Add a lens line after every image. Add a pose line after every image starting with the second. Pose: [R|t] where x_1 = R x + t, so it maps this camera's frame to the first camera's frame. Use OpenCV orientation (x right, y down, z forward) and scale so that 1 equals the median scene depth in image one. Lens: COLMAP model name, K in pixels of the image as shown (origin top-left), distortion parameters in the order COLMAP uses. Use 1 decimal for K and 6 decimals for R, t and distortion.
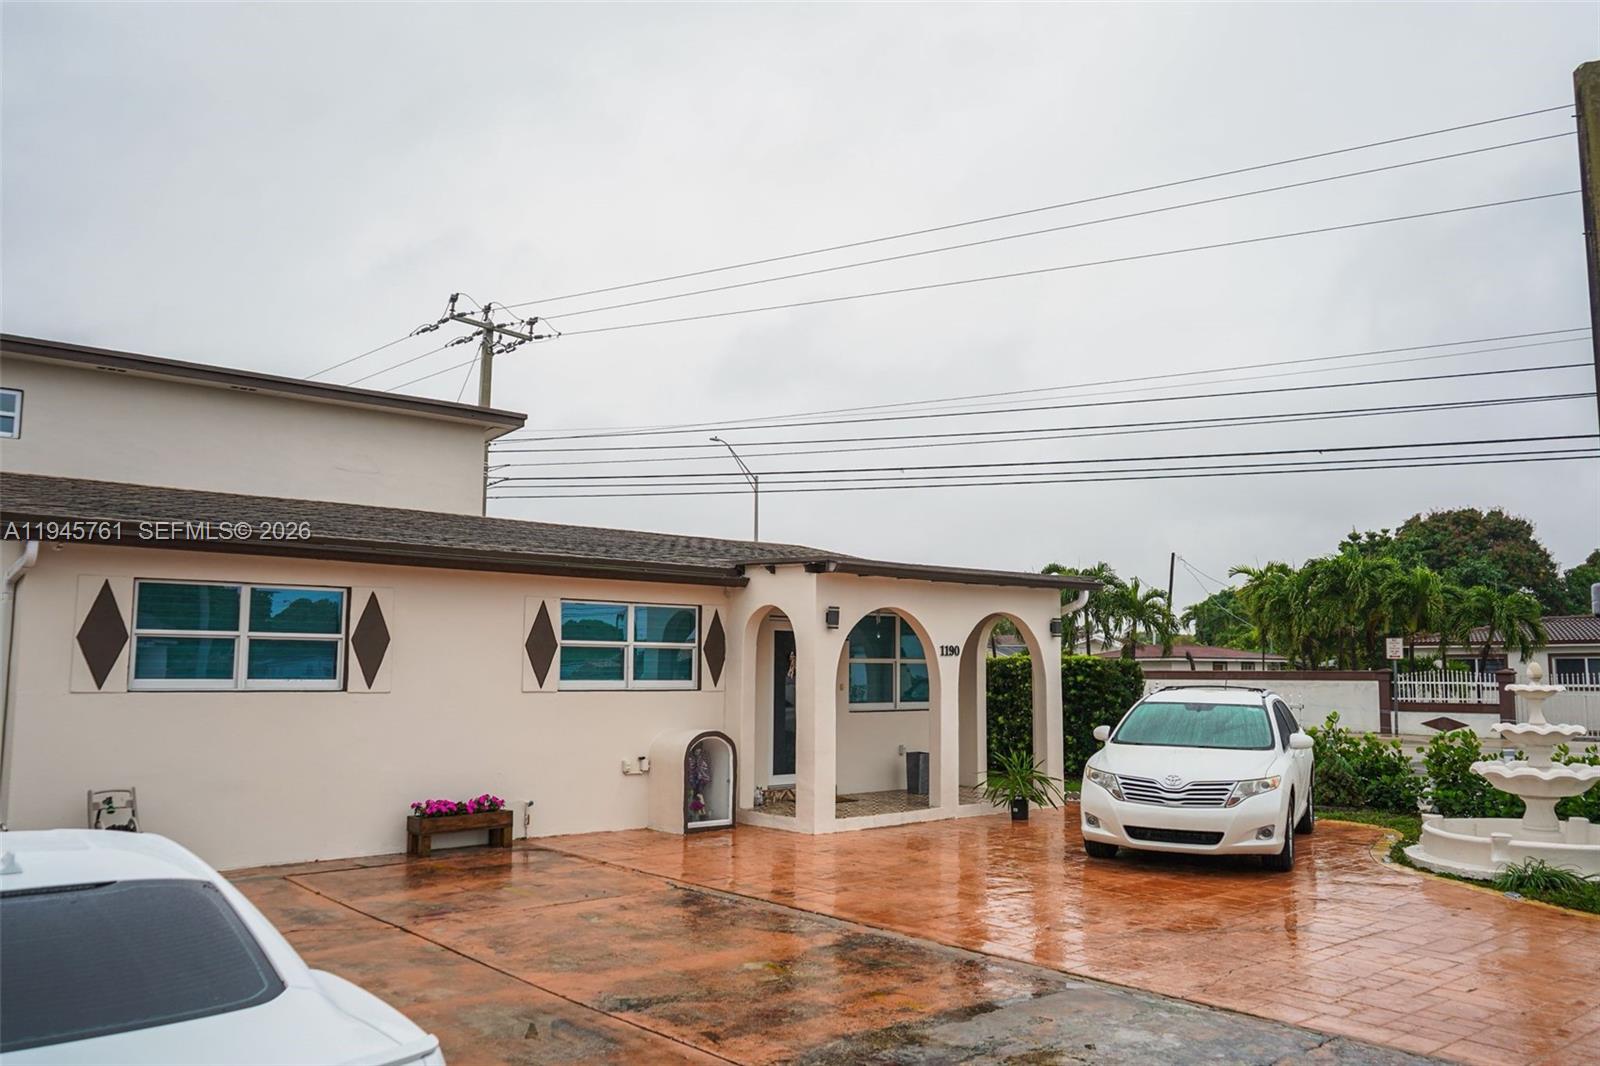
lens RADIAL K [[1274.3, 0, 810.0], [0, 1274.3, 534.4], [0, 0, 1]] dist [-0.025007, 0.005753]
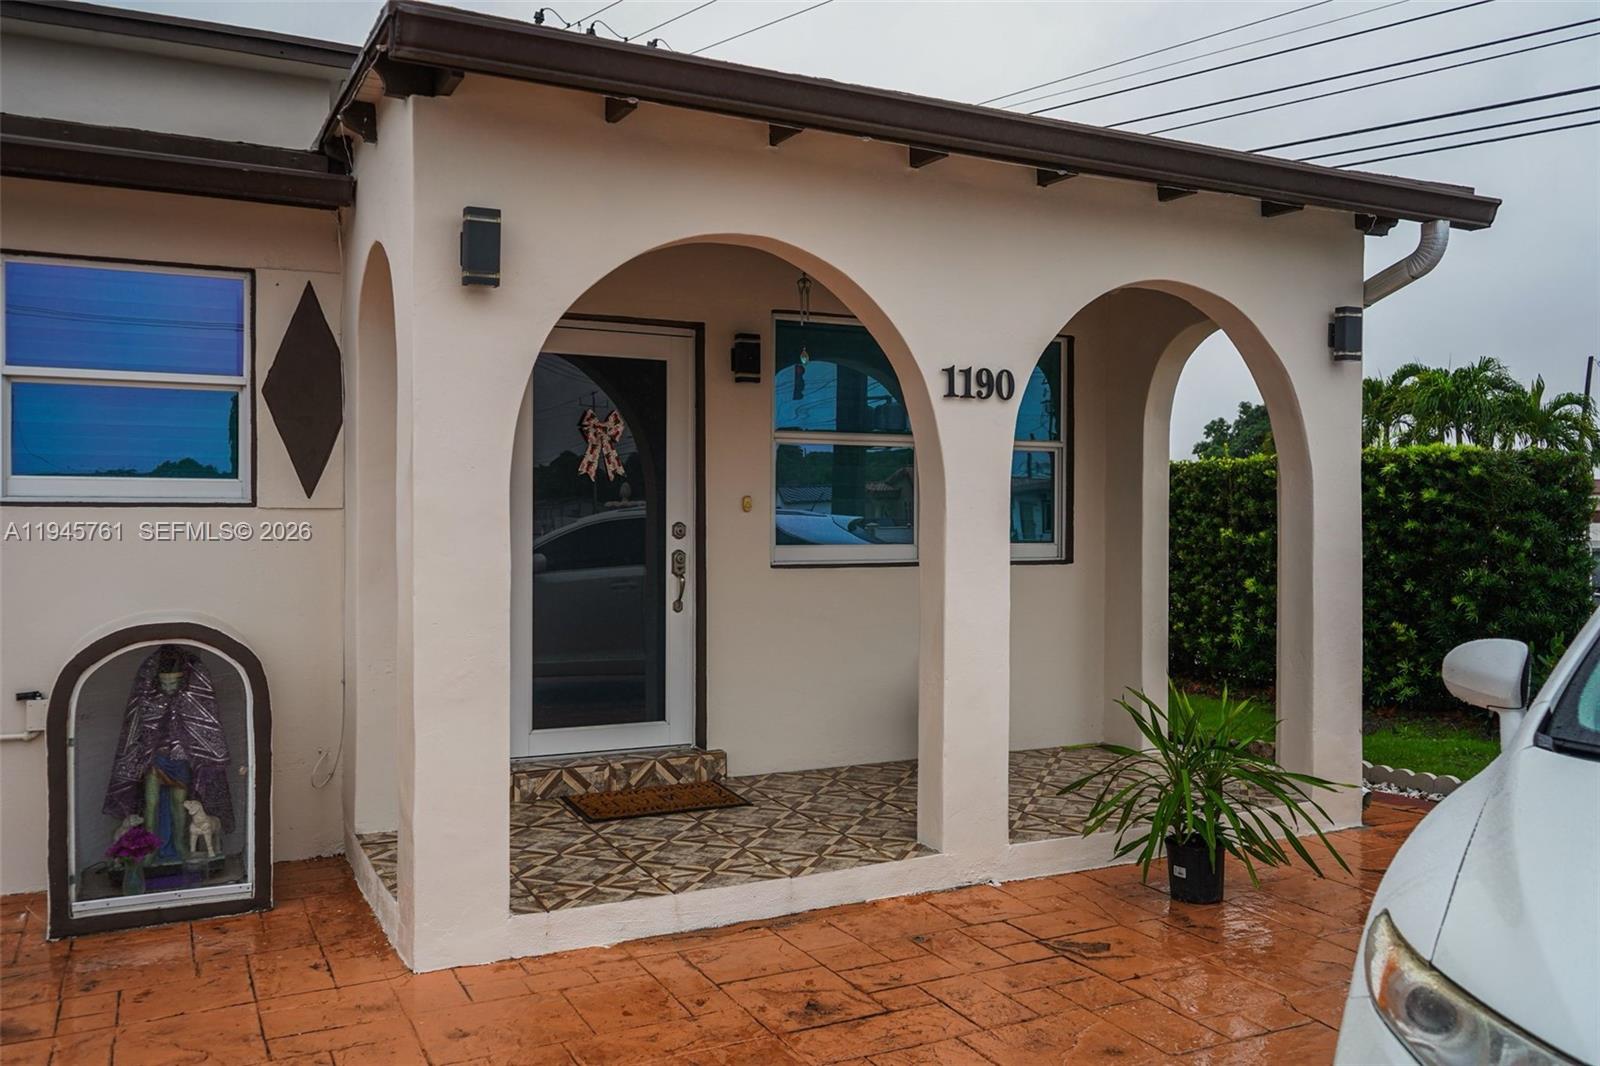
lens RADIAL K [[1275.1, 0, 803.7], [0, 1275.1, 532.2], [0, 0, 1]] dist [-0.025154, 0.017786]
pose [[0.964835, -0.001557, -0.262851, 0.165796], [0.030858, 0.993738, 0.107386, 0.100637], [0.261038, -0.111721, 0.958842, 0.727577]]
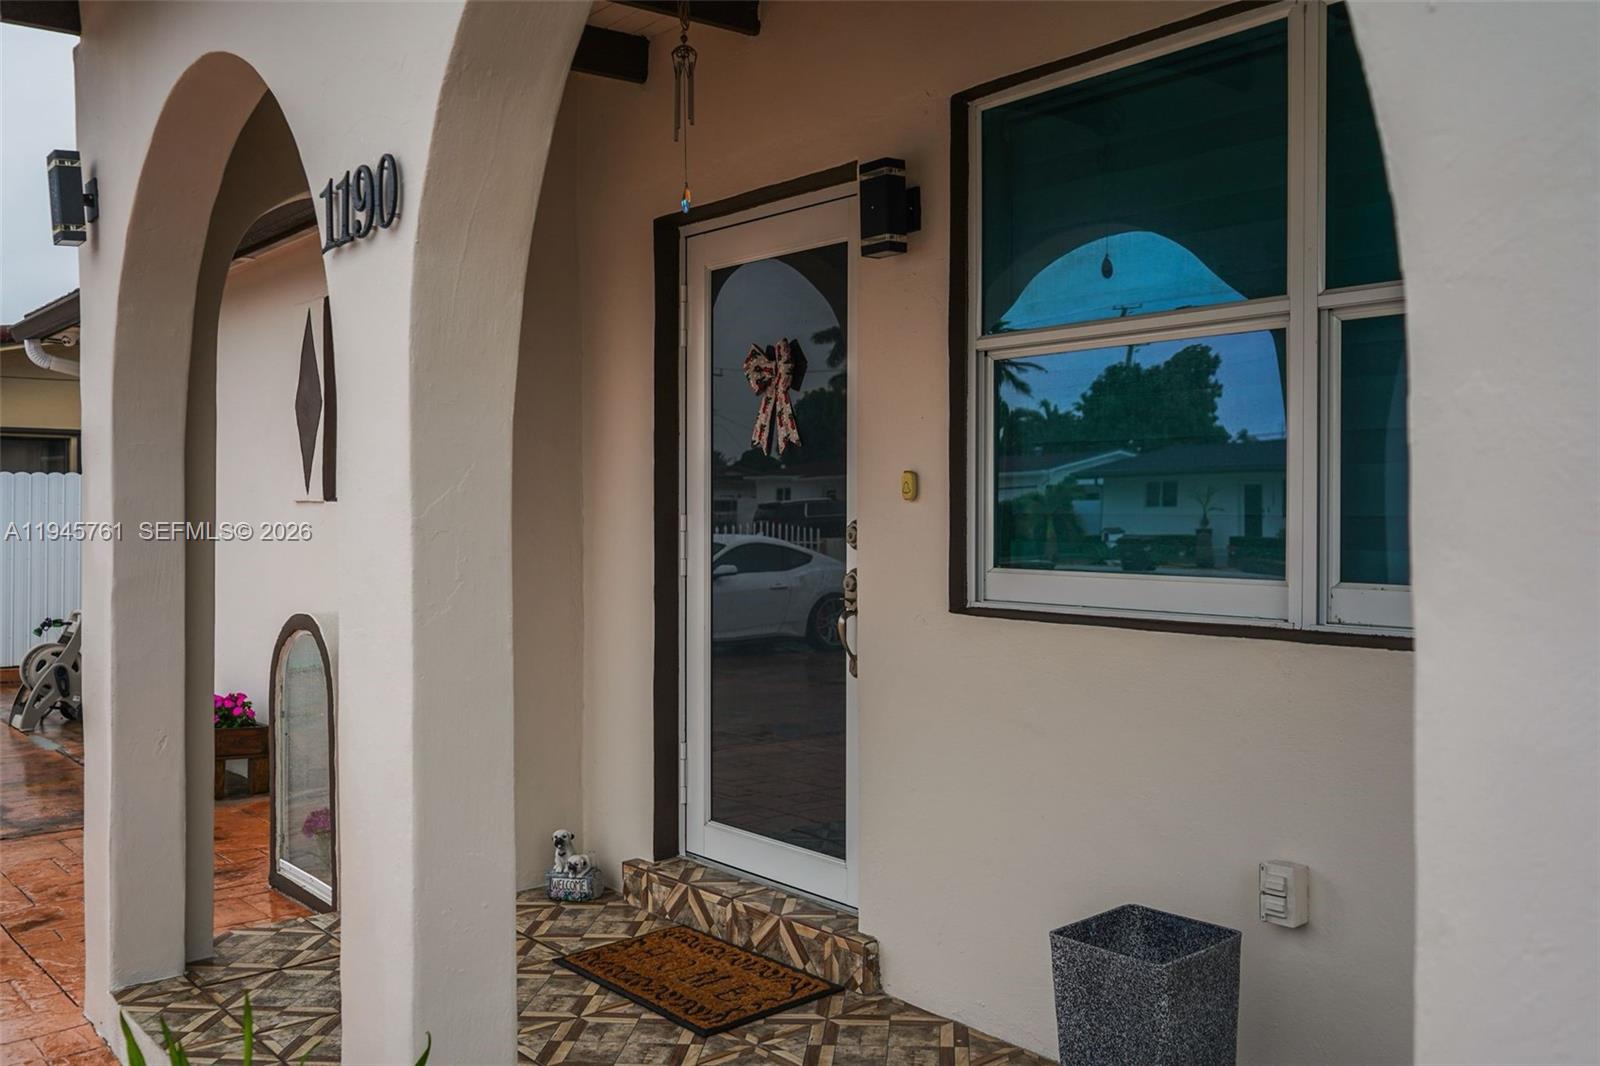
lens RADIAL K [[1422.6, 0, 802.4], [0, 1422.6, 529.7], [0, 0, 1]] dist [-0.004328, 0.002963]
pose [[-0.044721, 0.008872, -0.998960, 0.291159], [0.096949, 0.995279, 0.004499, 0.143074], [0.994284, -0.096647, -0.045370, 1.144604]]
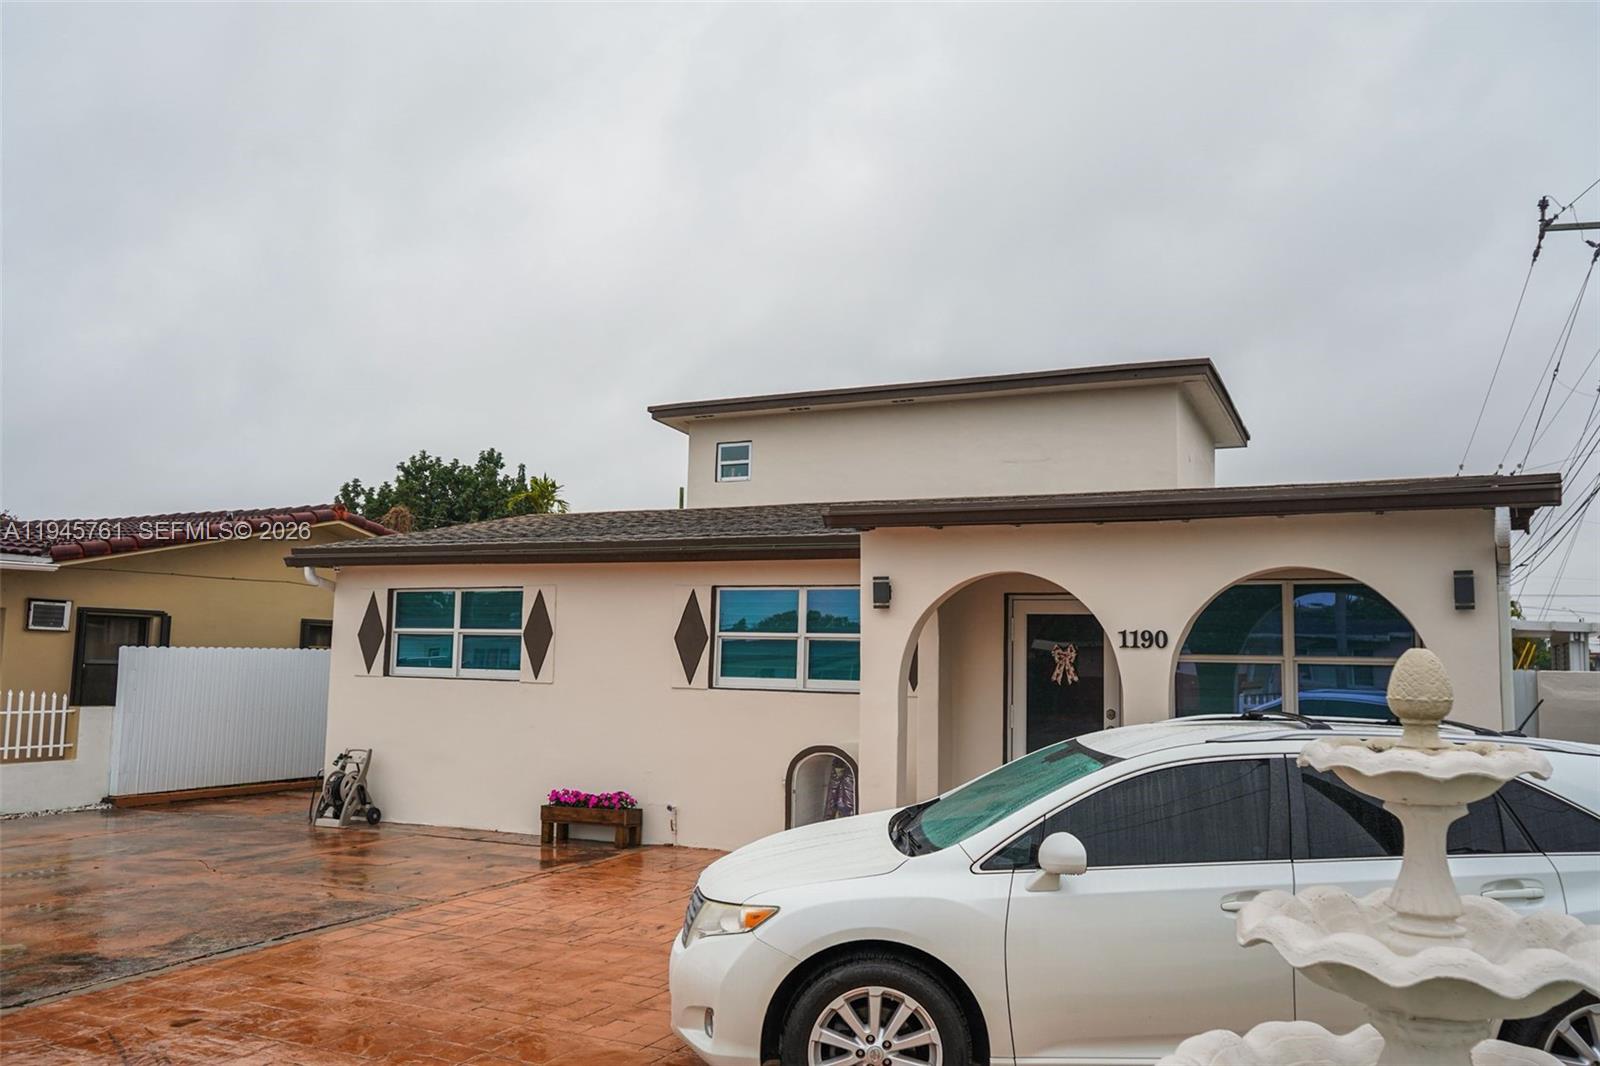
lens RADIAL K [[1268.8, 0, 793.7], [0, 1268.8, 536.8], [0, 0, 1]] dist [0.004172, 0.004199]
pose [[0.363419, -0.088750, -0.927389, 0.643667], [0.079037, 0.994800, -0.064229, 0.075387], [0.928267, -0.049956, 0.368544, 0.697309]]
